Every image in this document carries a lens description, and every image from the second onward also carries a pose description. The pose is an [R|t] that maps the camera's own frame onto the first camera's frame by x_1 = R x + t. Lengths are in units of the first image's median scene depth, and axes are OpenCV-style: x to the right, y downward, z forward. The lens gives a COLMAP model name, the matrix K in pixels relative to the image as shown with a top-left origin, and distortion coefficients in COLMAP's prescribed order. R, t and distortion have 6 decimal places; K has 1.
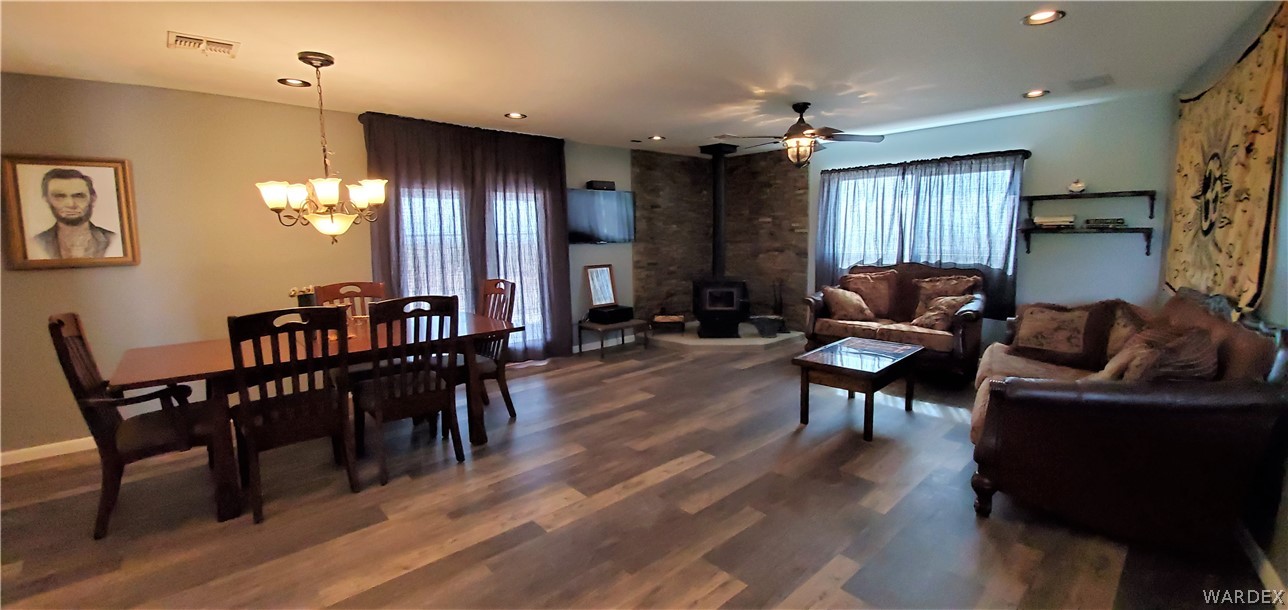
lens RADIAL K [[510.0, 0, 643.4], [0, 510.0, 292.4], [0, 0, 1]] dist [0.010746, -0.016814]
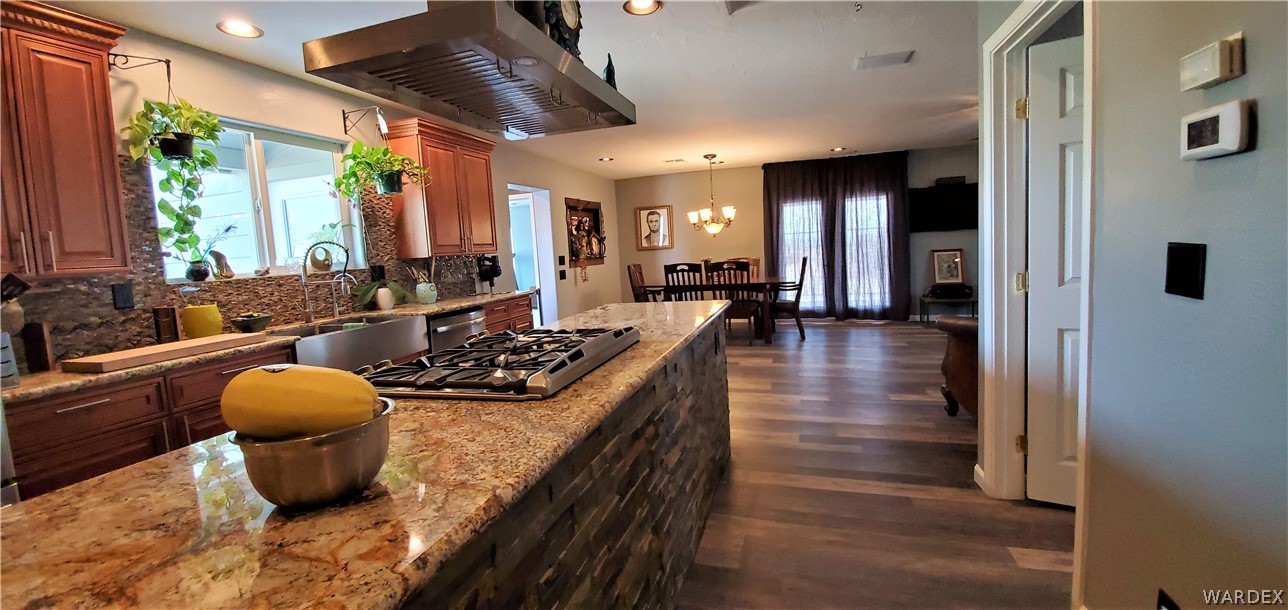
lens RADIAL K [[510.0, 0, 643.4], [0, 510.0, 292.4], [0, 0, 1]] dist [0.010746, -0.016814]
pose [[0.504339, 0.061470, -0.861315, 0.701683], [-0.051970, 0.997816, 0.040781, 0.041507], [0.861940, 0.024195, 0.506432, -0.227482]]
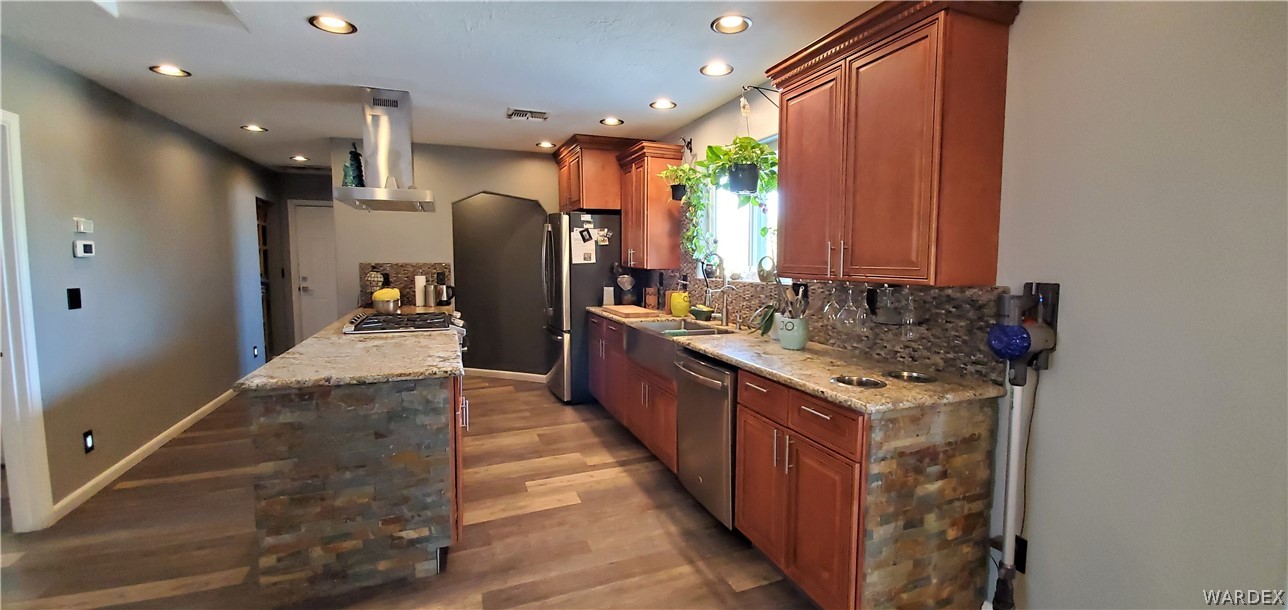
lens RADIAL K [[510.0, 0, 643.4], [0, 510.0, 292.4], [0, 0, 1]] dist [0.010746, -0.016814]
pose [[-0.934158, -0.011428, 0.356676, -0.169008], [0.054570, 0.983157, 0.174423, -0.043110], [-0.352662, 0.182403, -0.917801, 0.386630]]
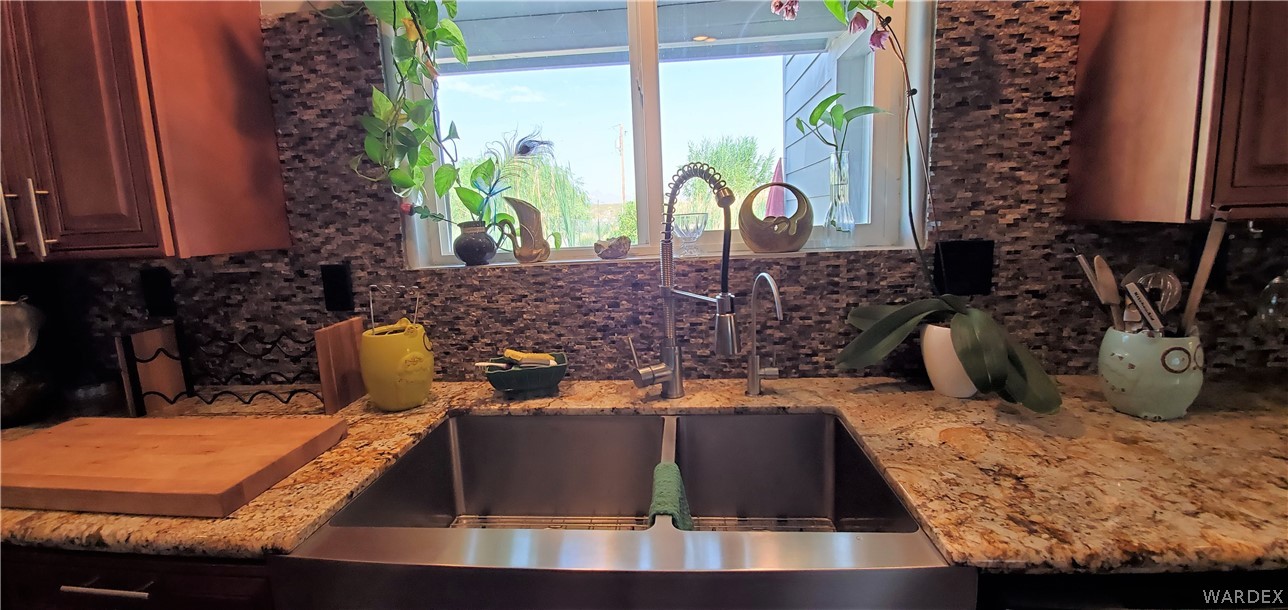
lens RADIAL K [[510.0, 0, 643.4], [0, 510.0, 292.4], [0, 0, 1]] dist [0.010746, -0.016814]
pose [[-0.736715, 0.152182, -0.658856, 0.122334], [-0.027787, 0.966710, 0.254361, 0.021774], [0.675632, 0.205699, -0.707961, -0.118261]]
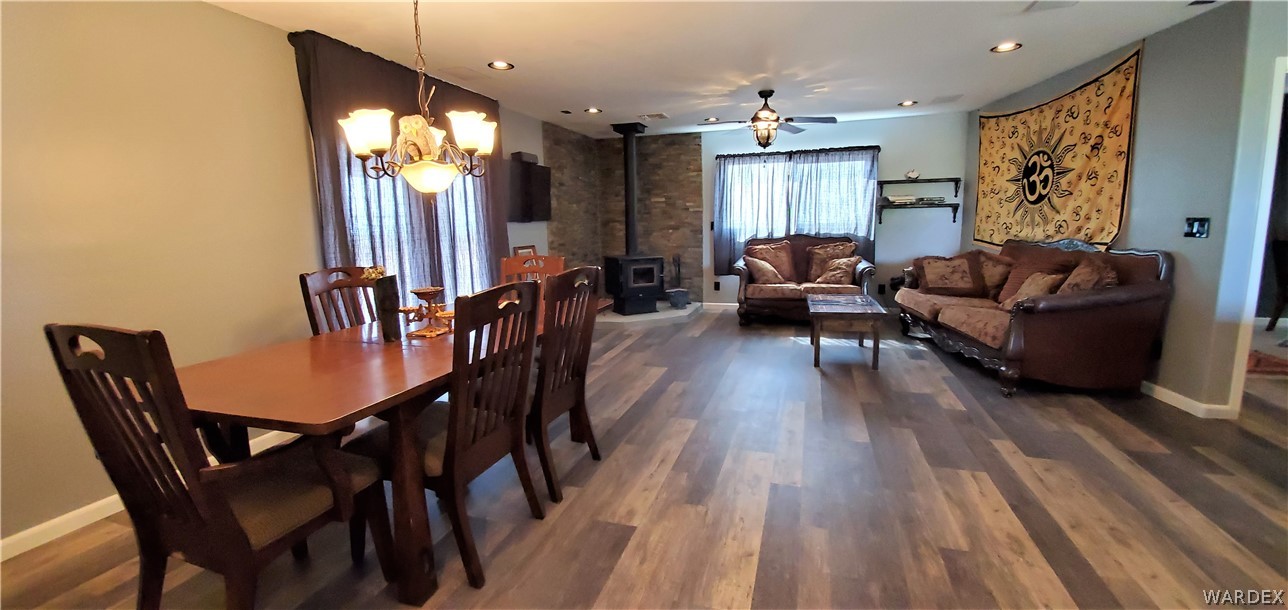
lens RADIAL K [[510.0, 0, 643.4], [0, 510.0, 292.4], [0, 0, 1]] dist [0.010746, -0.016814]
pose [[0.868098, -0.074973, 0.490698, -0.434412], [0.067008, 0.997179, 0.033813, 0.015017], [-0.491849, 0.003528, 0.870674, 0.128936]]
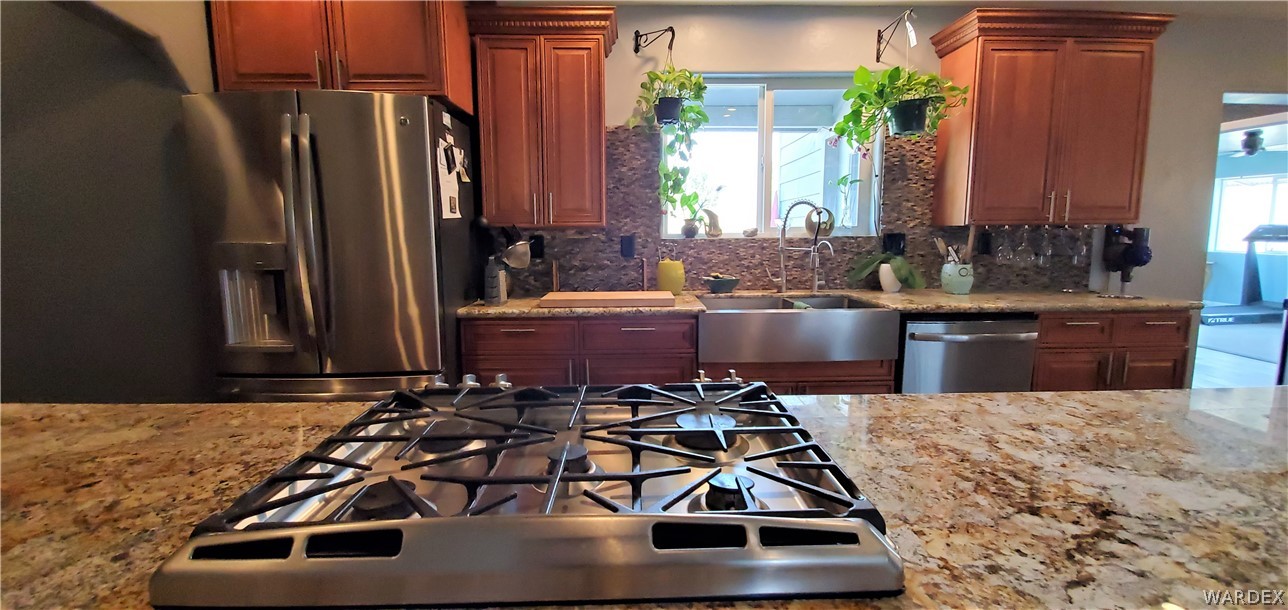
lens RADIAL K [[510.0, 0, 643.4], [0, 510.0, 292.4], [0, 0, 1]] dist [0.010746, -0.016814]
pose [[-0.658382, 0.113625, -0.744058, 0.478896], [-0.074147, 0.973941, 0.214339, 0.016225], [0.749023, 0.196287, -0.632800, -0.023820]]
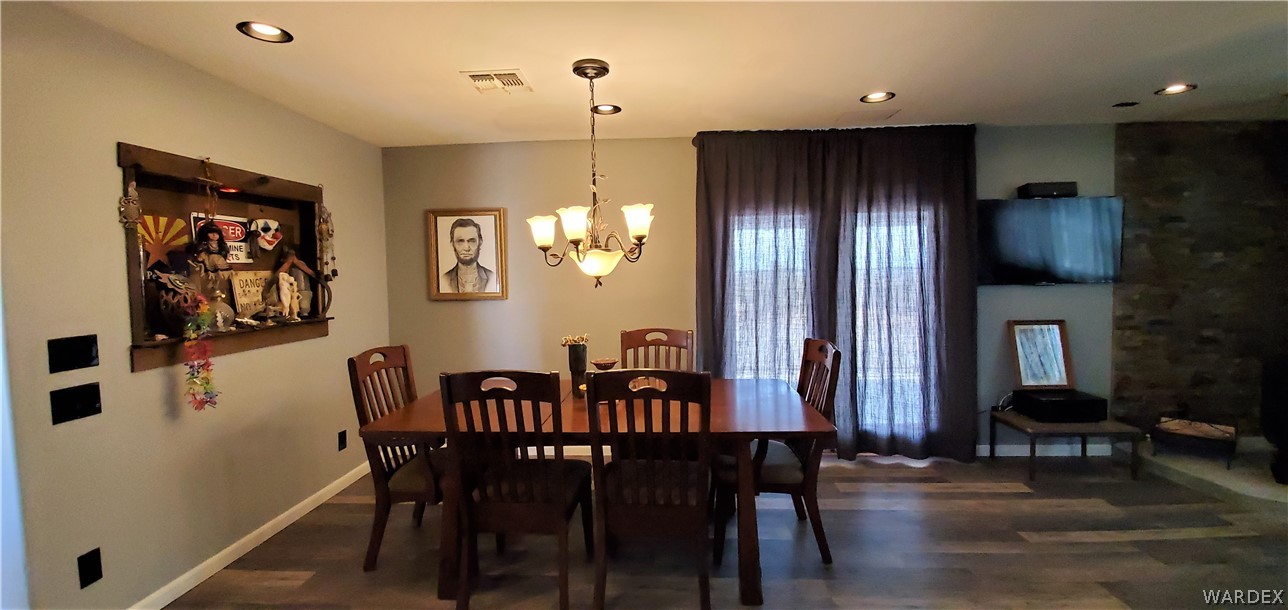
lens RADIAL K [[510.0, 0, 643.4], [0, 510.0, 292.4], [0, 0, 1]] dist [0.010746, -0.016814]
pose [[0.703629, 0.030393, -0.709917, 0.016628], [-0.073752, 0.996812, -0.030424, -0.040752], [0.706729, 0.073765, 0.703628, 0.289334]]
